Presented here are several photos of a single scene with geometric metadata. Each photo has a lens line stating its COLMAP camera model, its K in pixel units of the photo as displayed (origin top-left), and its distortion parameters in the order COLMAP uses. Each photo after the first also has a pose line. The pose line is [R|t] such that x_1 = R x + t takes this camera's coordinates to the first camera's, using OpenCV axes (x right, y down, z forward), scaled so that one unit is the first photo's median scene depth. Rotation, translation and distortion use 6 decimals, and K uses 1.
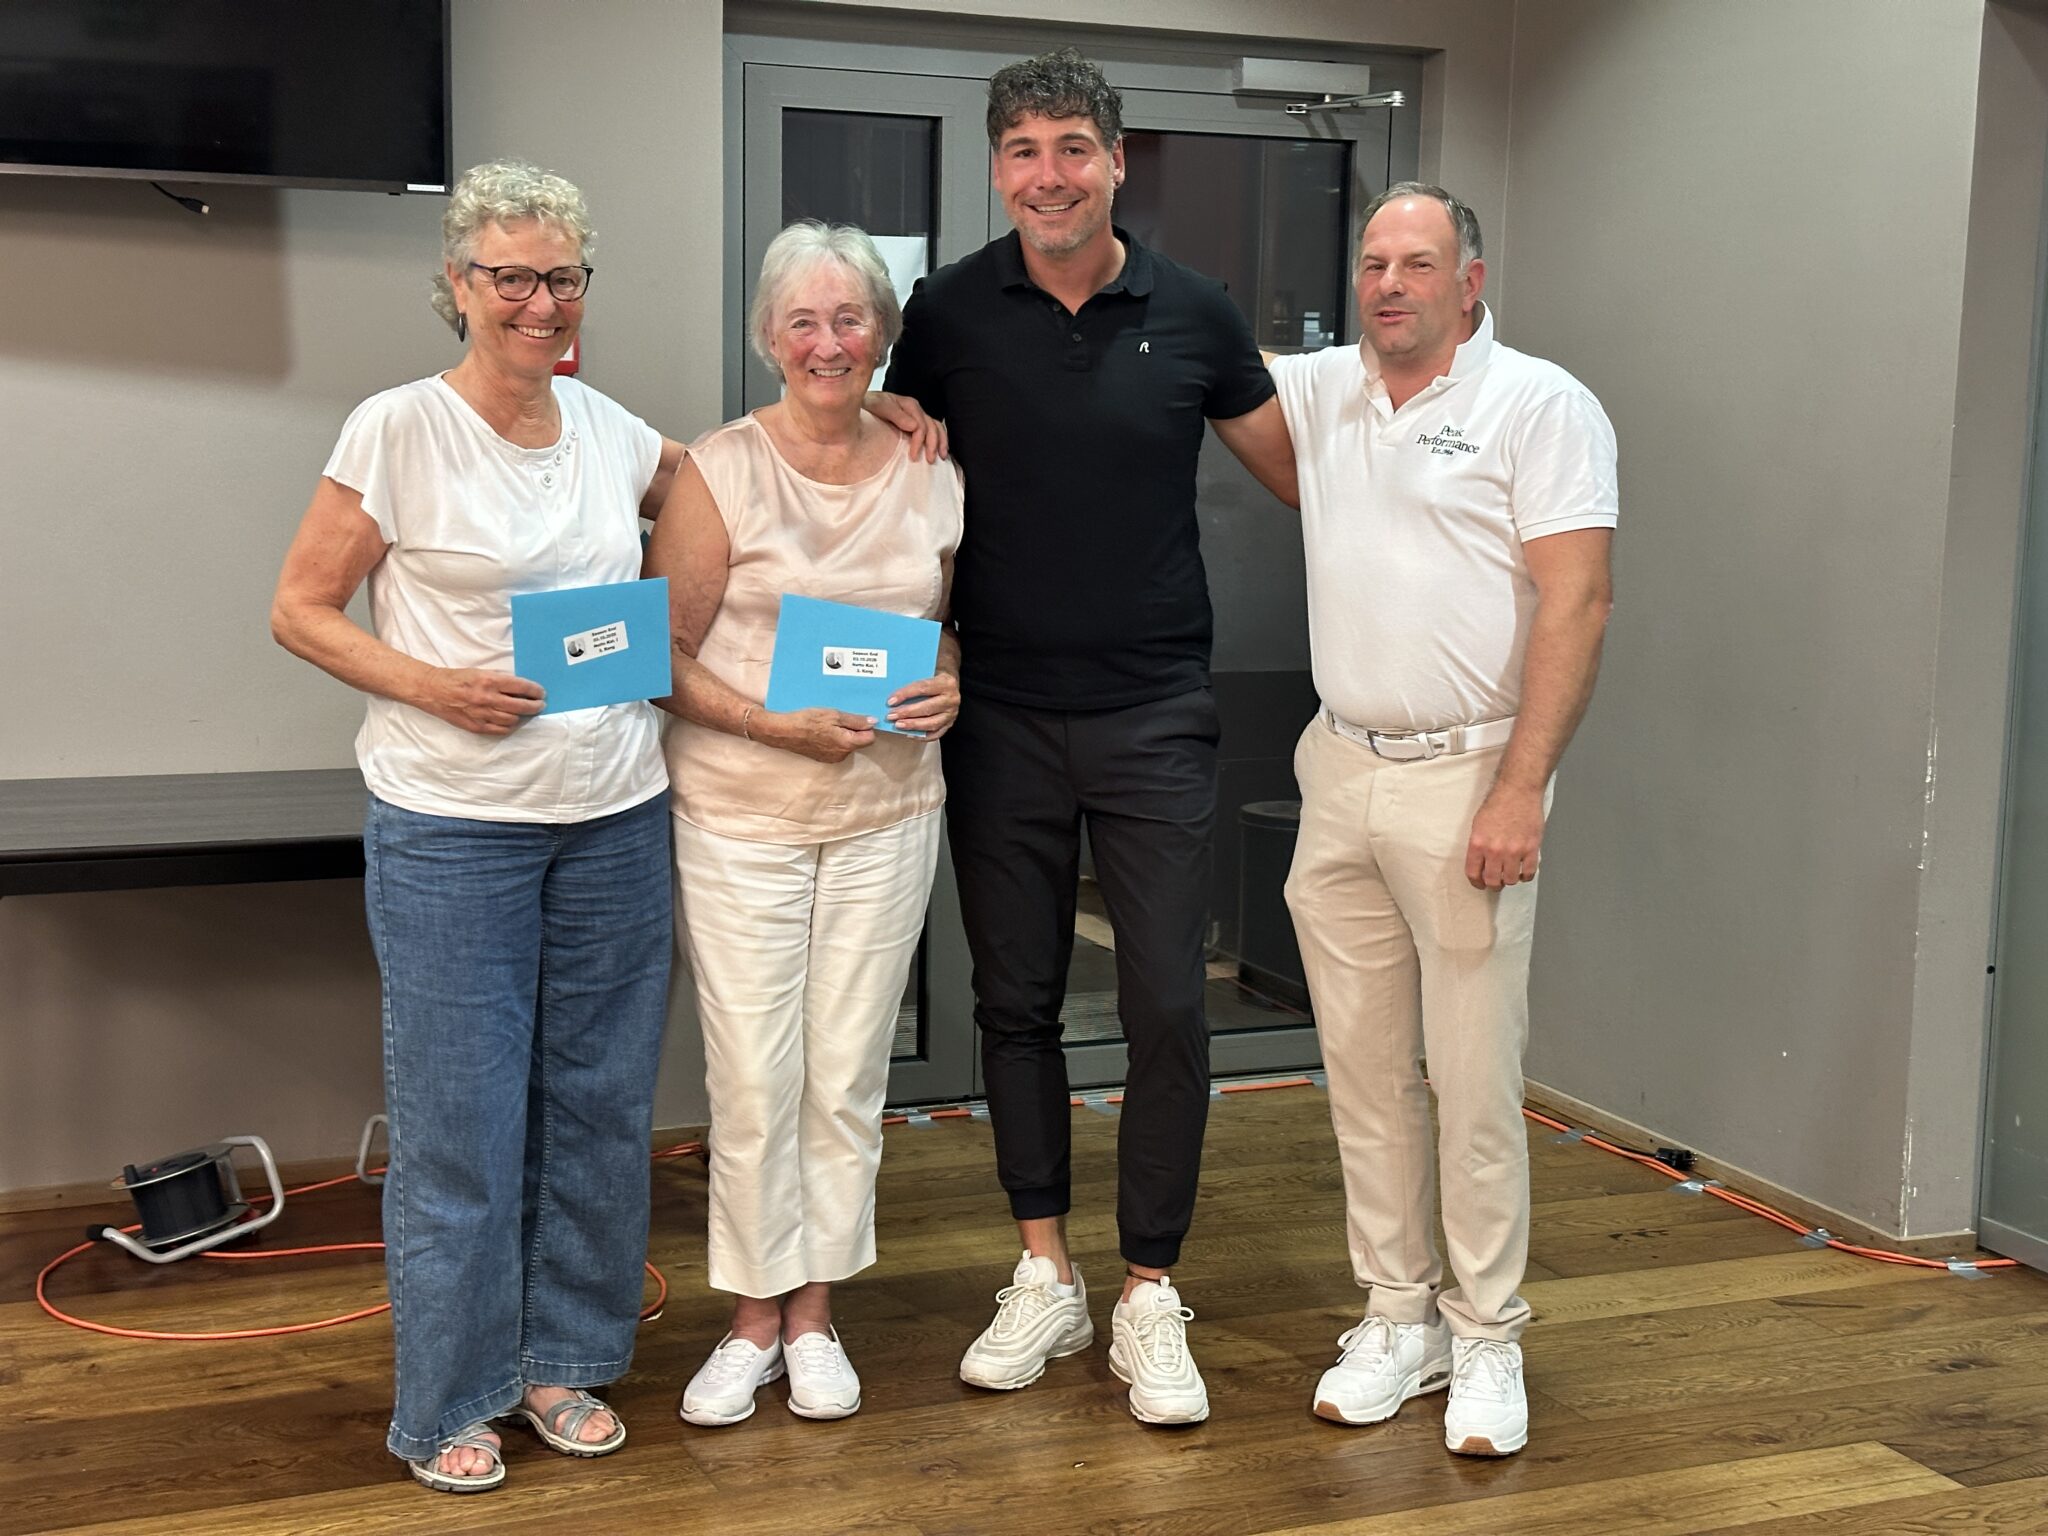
lens RADIAL K [[2848.8, 0, 1023.4], [0, 2848.8, 750.2], [0, 0, 1]] dist [0.107887, 0.000000]
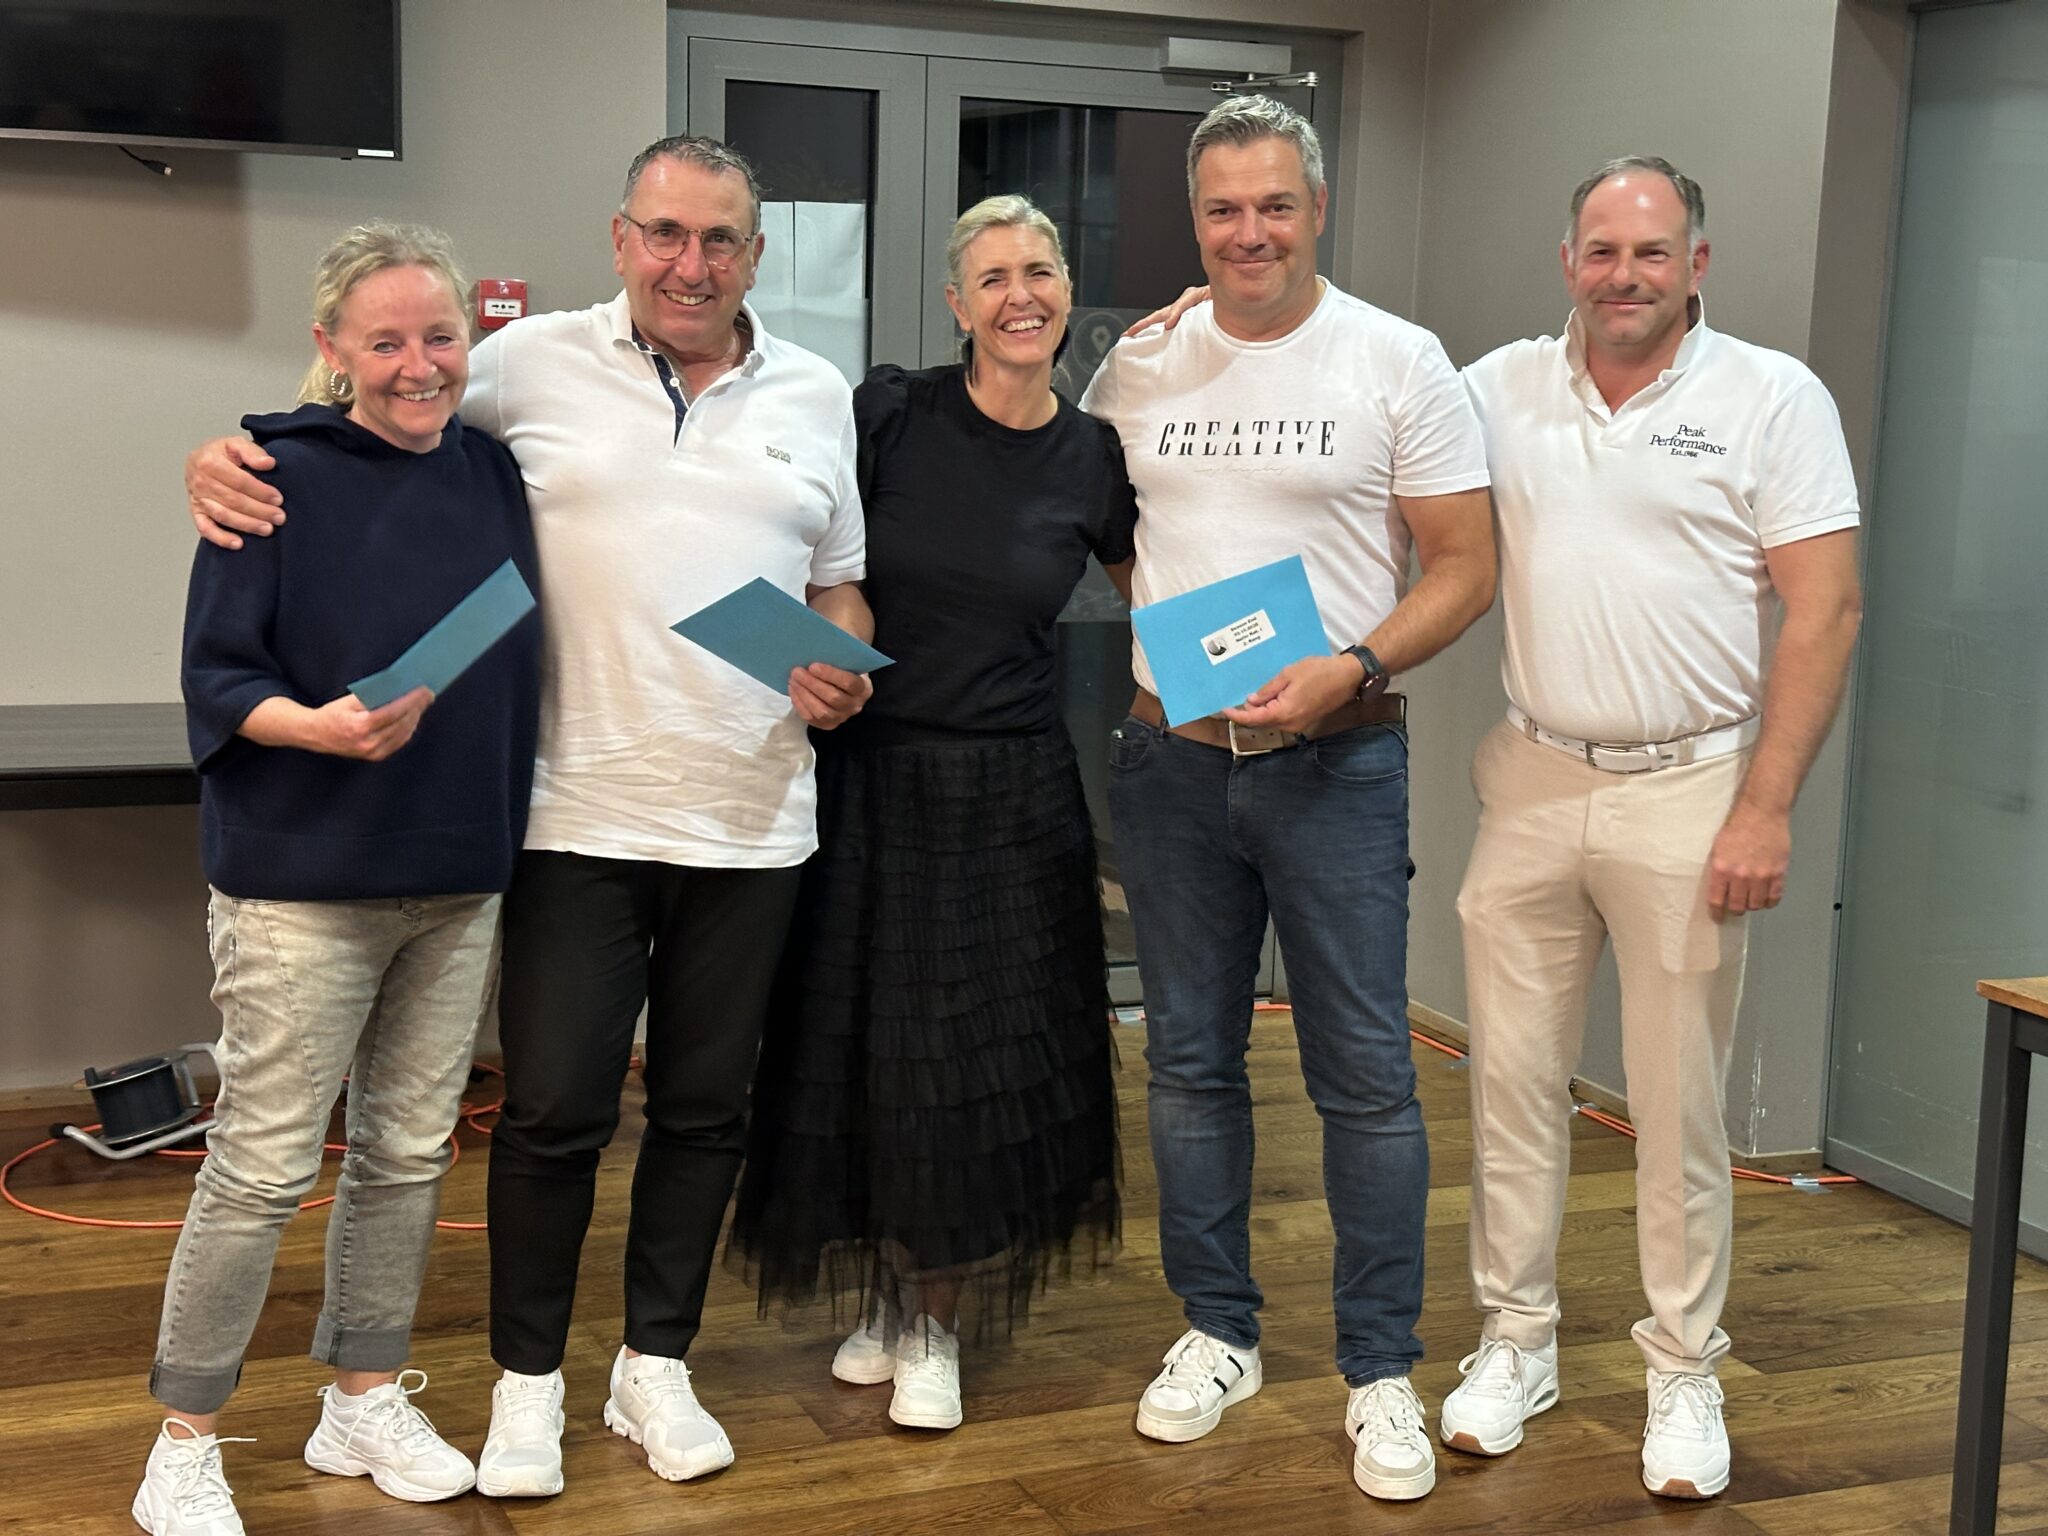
lens RADIAL K [[2848.8, 0, 1068.3], [0, 2848.8, 742.8], [0, 0, 1]] dist [0.107887, 0.000000]
pose [[0.999925, 0.012234, 0.000809, 0.049670], [-0.012244, 0.999835, 0.013443, 0.004672], [-0.000645, -0.013452, 0.999909, -0.067327]]
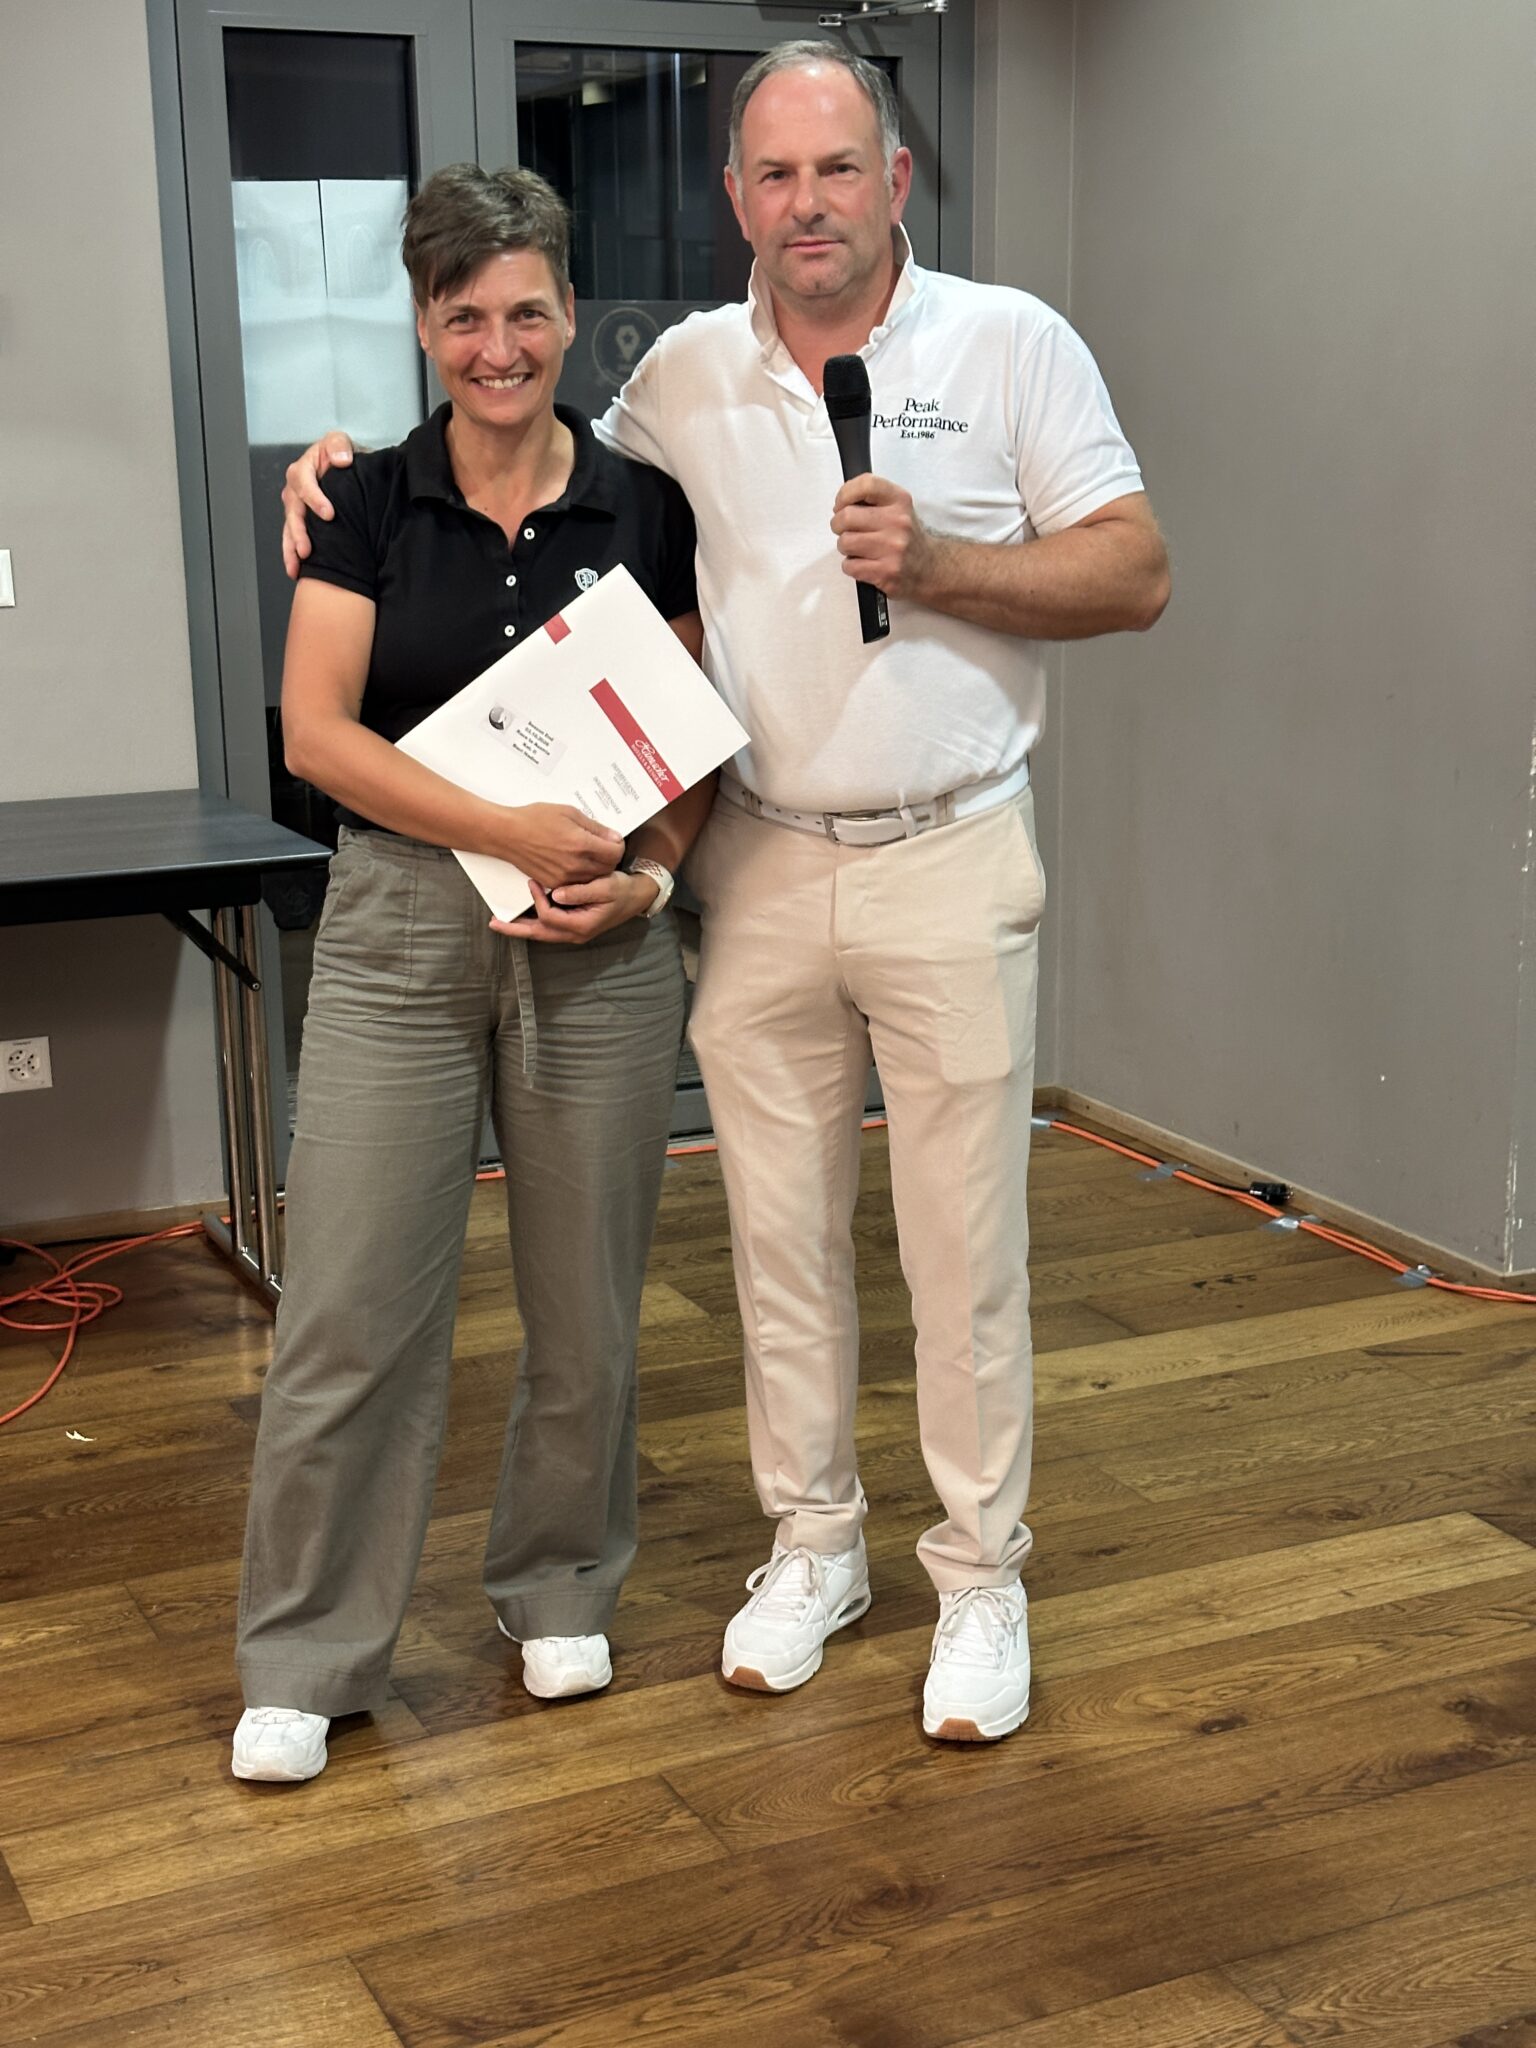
lens RADIAL K [[2848.8, 0, 794.0], [0, 2848.8, 1066.2], [0, 0, 1]] dist [0.107887, 0.000000]
pose [[0.998751, -0.038618, 0.031690, 0.053405], [0.034967, 0.993469, 0.108616, -0.003808], [-0.035678, -0.107372, 0.993579, 0.111297]]
